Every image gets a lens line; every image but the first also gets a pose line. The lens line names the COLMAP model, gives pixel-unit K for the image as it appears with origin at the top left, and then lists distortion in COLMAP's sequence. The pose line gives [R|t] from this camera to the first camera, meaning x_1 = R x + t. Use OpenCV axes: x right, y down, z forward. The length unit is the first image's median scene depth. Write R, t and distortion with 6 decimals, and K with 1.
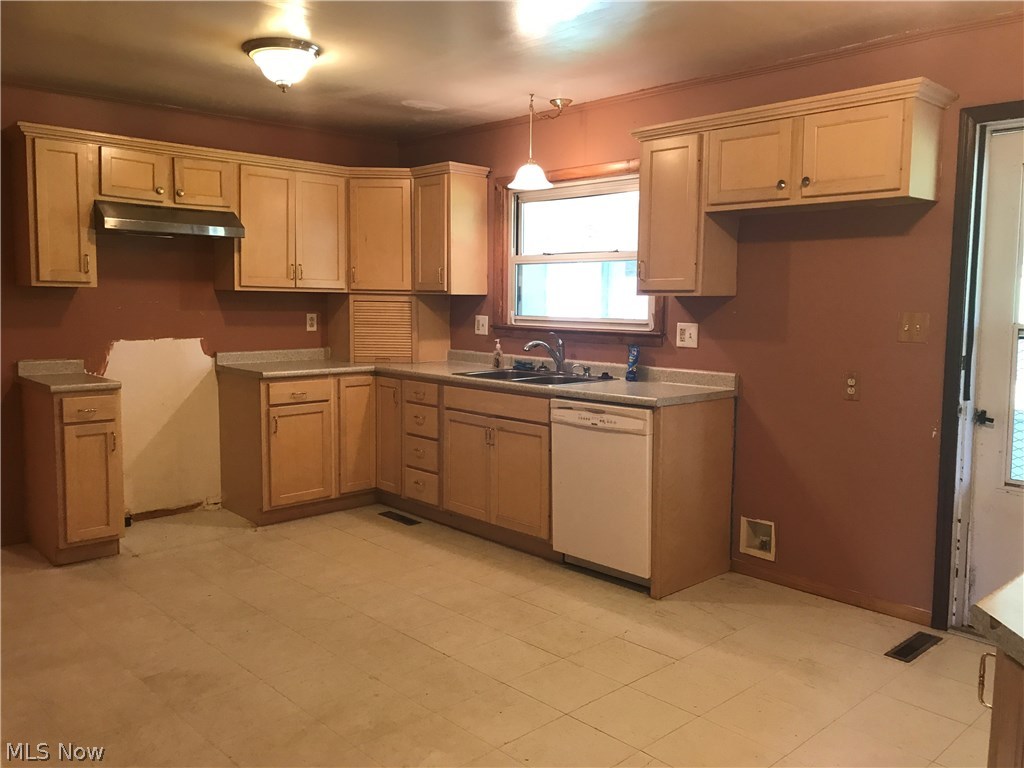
lens RADIAL K [[833.1, 0, 519.8], [0, 833.1, 371.8], [0, 0, 1]] dist [-0.001196, -0.016319]
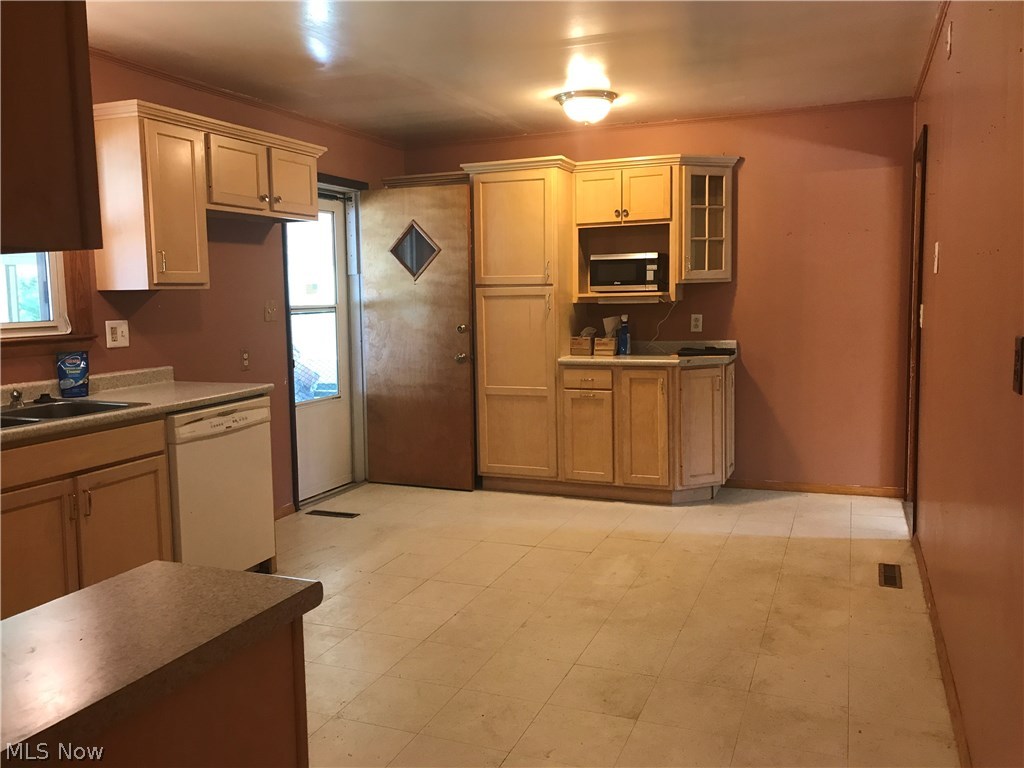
lens RADIAL K [[833.1, 0, 519.8], [0, 833.1, 371.8], [0, 0, 1]] dist [-0.001196, -0.016319]
pose [[-0.417326, -0.090734, 0.904216, -0.875237], [0.094698, 0.985244, 0.142571, -0.099224], [-0.903809, 0.145126, -0.402575, 1.061715]]
